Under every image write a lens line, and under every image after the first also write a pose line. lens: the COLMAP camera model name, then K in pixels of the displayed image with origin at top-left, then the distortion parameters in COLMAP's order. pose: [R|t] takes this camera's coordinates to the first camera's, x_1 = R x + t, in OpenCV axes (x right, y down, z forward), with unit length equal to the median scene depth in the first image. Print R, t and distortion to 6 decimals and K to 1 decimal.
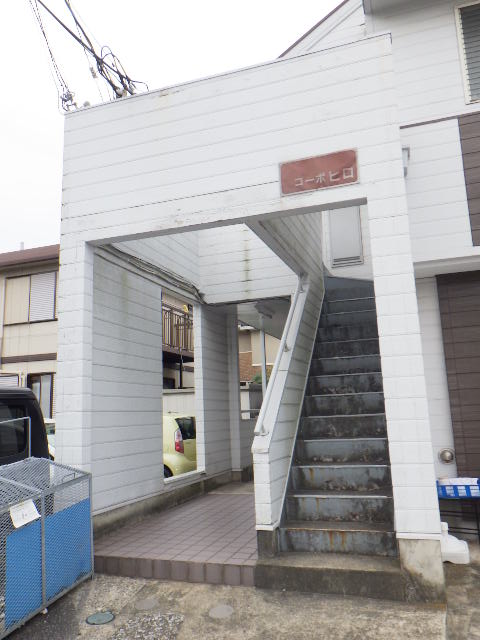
lens RADIAL K [[527.2, 0, 239.4], [0, 527.2, 315.2], [0, 0, 1]] dist [-0.022191, 0.010793]
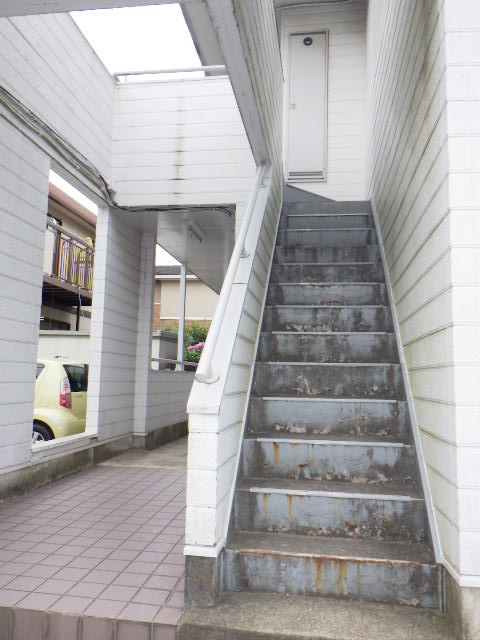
lens RADIAL K [[527.2, 0, 239.4], [0, 527.2, 315.2], [0, 0, 1]] dist [-0.022191, 0.010793]
pose [[0.980290, 0.082573, 0.179478, -0.024734], [-0.094694, 0.993694, 0.060040, 0.107642], [-0.173389, -0.075852, 0.981928, 0.405035]]
